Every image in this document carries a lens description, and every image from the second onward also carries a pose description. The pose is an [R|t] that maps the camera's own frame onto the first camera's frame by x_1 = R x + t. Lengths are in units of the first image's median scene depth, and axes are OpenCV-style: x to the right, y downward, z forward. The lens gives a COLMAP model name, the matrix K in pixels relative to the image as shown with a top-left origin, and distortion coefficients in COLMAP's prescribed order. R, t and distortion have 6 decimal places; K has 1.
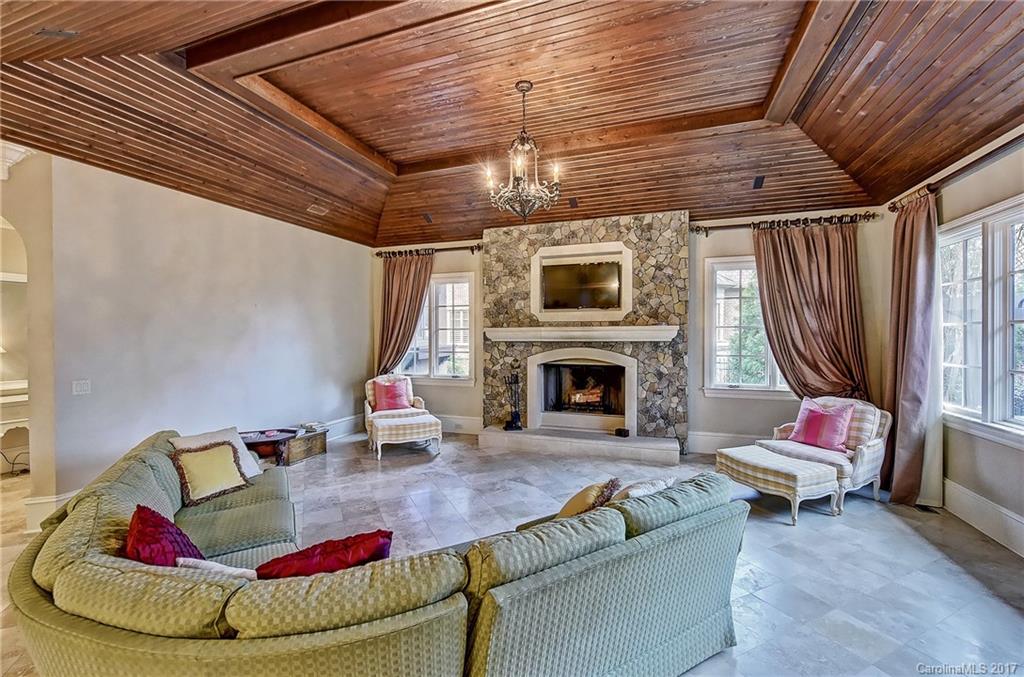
lens RADIAL K [[422.7, 0, 512.6], [0, 422.7, 340.6], [0, 0, 1]] dist [-0.001778, -0.000694]
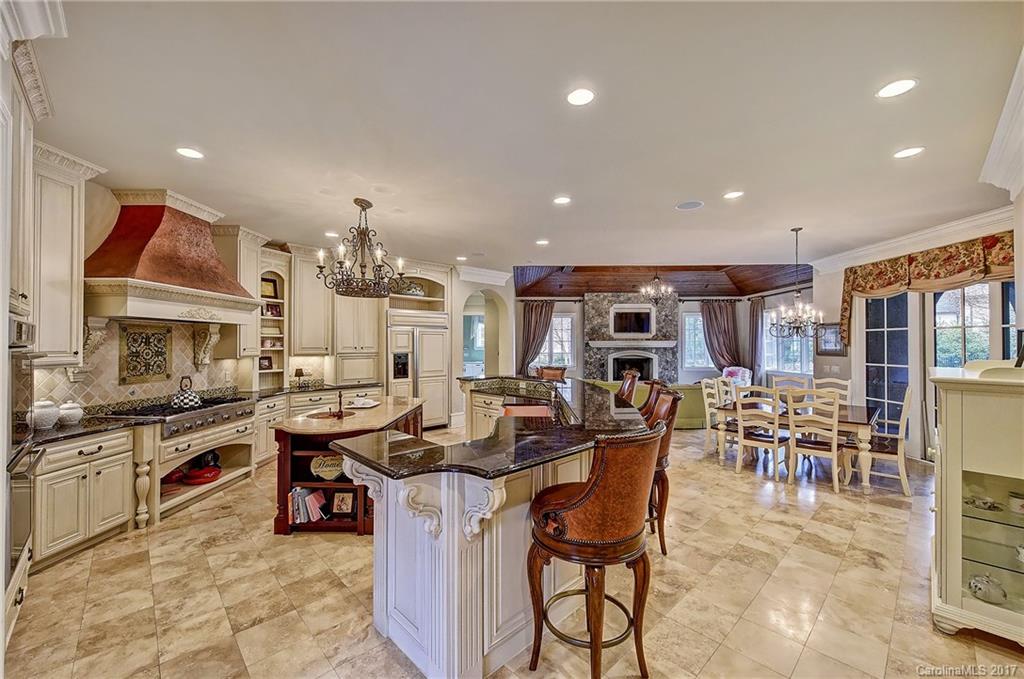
lens RADIAL K [[407.5, 0, 516.8], [0, 407.5, 340.6], [0, 0, 1]] dist [0.007887, -0.000332]
pose [[0.948671, 0.004841, 0.316229, -1.152590], [0.001750, 0.999787, -0.020556, 0.009703], [-0.316261, 0.020054, 0.948460, -0.880536]]
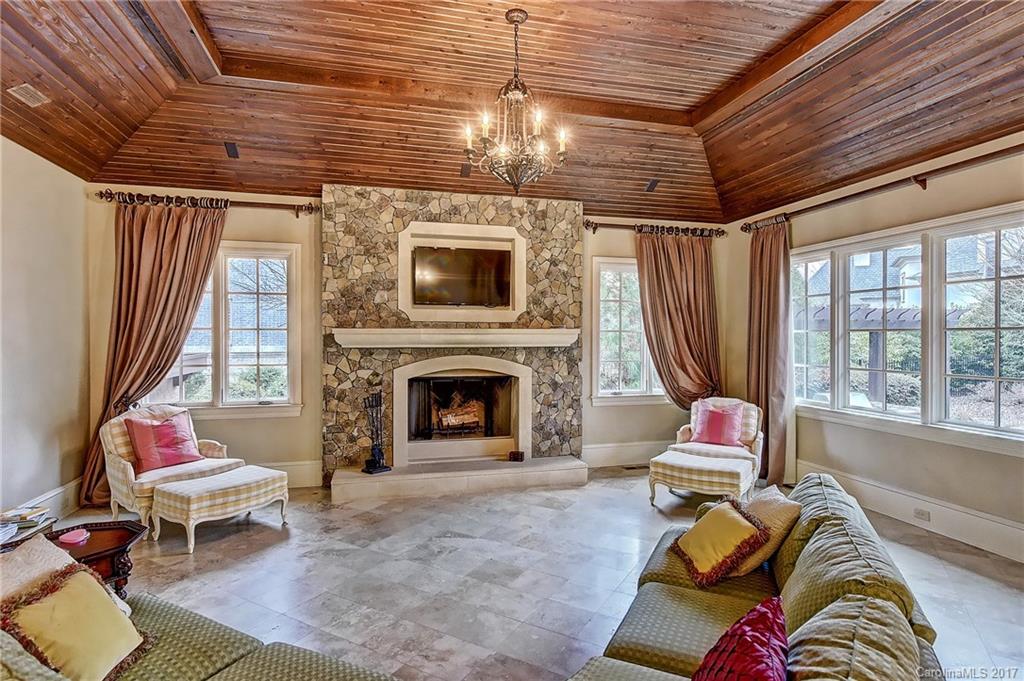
lens RADIAL K [[536.1, 0, 513.7], [0, 536.1, 344.0], [0, 0, 1]] dist [0.000573, -0.001479]
pose [[0.824648, -0.002734, 0.565640, -0.348586], [0.004011, 0.999991, -0.001015, -0.003028], [-0.565632, 0.003106, 0.824652, 0.130369]]
